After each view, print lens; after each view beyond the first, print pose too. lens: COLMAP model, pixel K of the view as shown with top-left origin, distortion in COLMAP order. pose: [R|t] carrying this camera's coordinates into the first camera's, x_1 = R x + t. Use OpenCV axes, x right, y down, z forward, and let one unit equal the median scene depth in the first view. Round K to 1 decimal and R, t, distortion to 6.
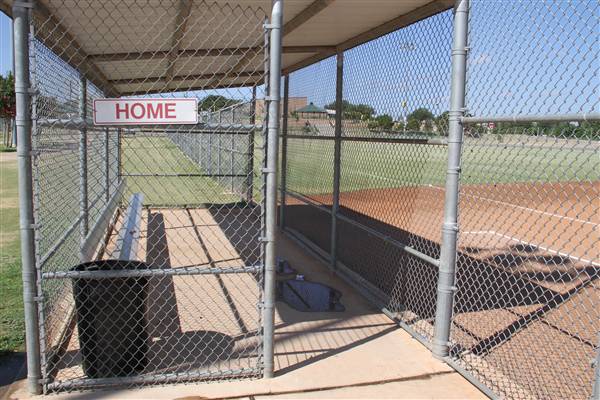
lens RADIAL K [[502.0, 0, 299.0], [0, 502.0, 199.6], [0, 0, 1]] dist [-0.175030, 0.142057]
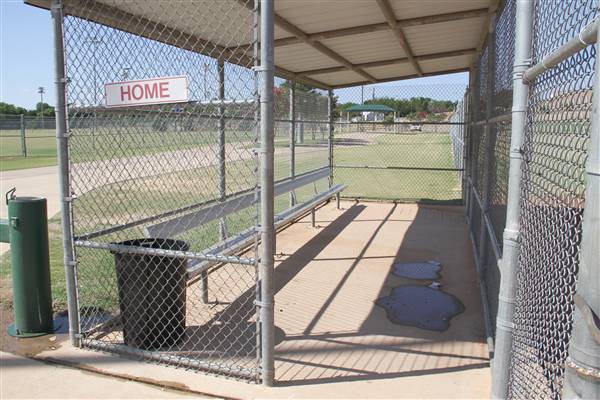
lens RADIAL K [[502.0, 0, 297.5], [0, 502.0, 198.5], [0, 0, 1]] dist [-0.175030, 0.142057]
pose [[0.832302, 0.047198, -0.552310, 0.477221], [-0.045670, 0.998820, 0.016533, 0.008253], [0.552438, 0.011464, 0.833475, 0.302076]]
